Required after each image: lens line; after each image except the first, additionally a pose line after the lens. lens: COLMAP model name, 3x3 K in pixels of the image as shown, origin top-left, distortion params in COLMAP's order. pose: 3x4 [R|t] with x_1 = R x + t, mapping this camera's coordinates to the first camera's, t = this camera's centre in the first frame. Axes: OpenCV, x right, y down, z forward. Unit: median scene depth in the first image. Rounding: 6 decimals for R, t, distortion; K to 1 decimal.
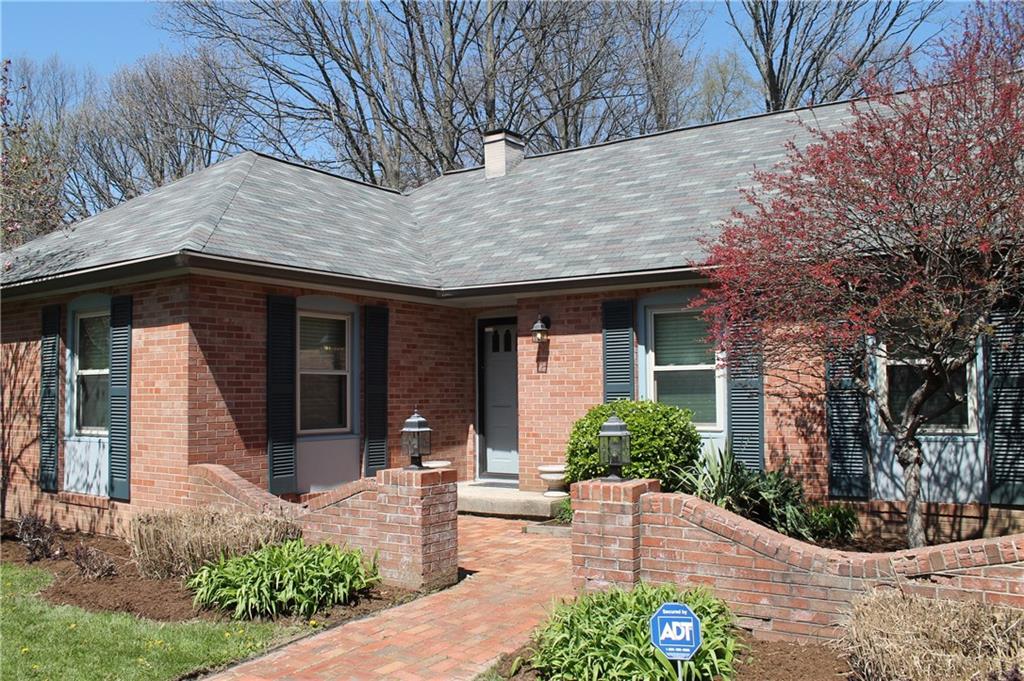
lens RADIAL K [[858.5, 0, 512.0], [0, 858.5, 340.5], [0, 0, 1]] dist [-0.160791, 0.160637]
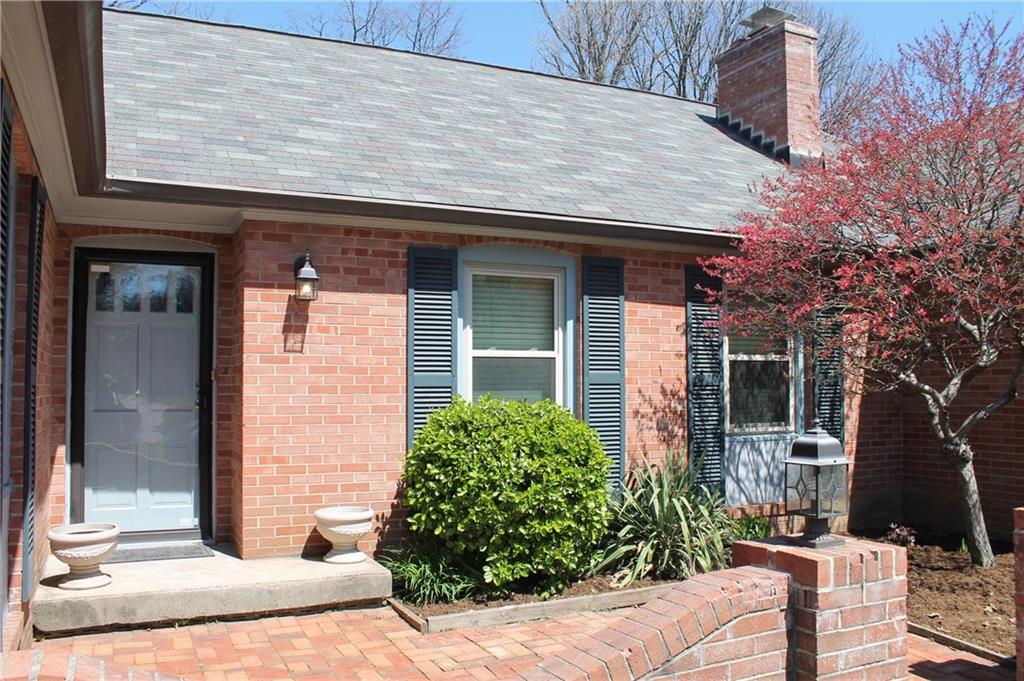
lens RADIAL K [[858.5, 0, 512.0], [0, 858.5, 340.5], [0, 0, 1]] dist [-0.160791, 0.160637]
pose [[0.521845, 0.053529, 0.851359, -0.413306], [-0.054171, 0.998094, -0.029550, 0.042025], [-0.851319, -0.030698, 0.523750, 0.619078]]
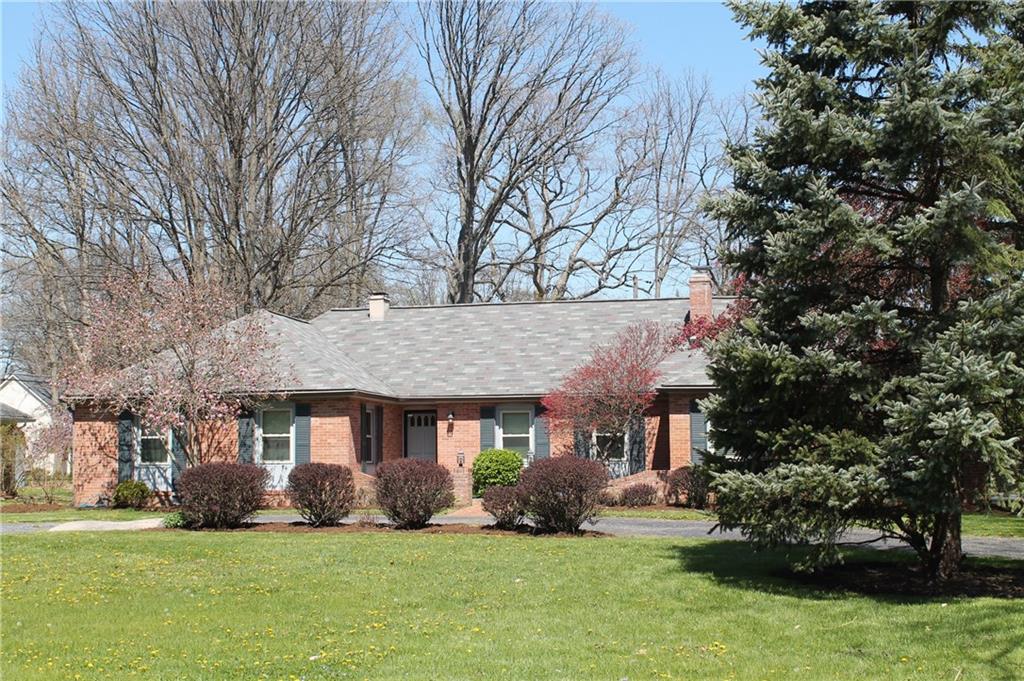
lens RADIAL K [[1377.8, 0, 512.0], [0, 1377.8, 340.5], [0, 0, 1]] dist [-0.024687, -0.015788]
pose [[0.922038, 0.035463, 0.385472, -1.311459], [-0.023140, 0.999063, -0.036563, -0.093384], [-0.386408, 0.024793, 0.921995, -2.580421]]
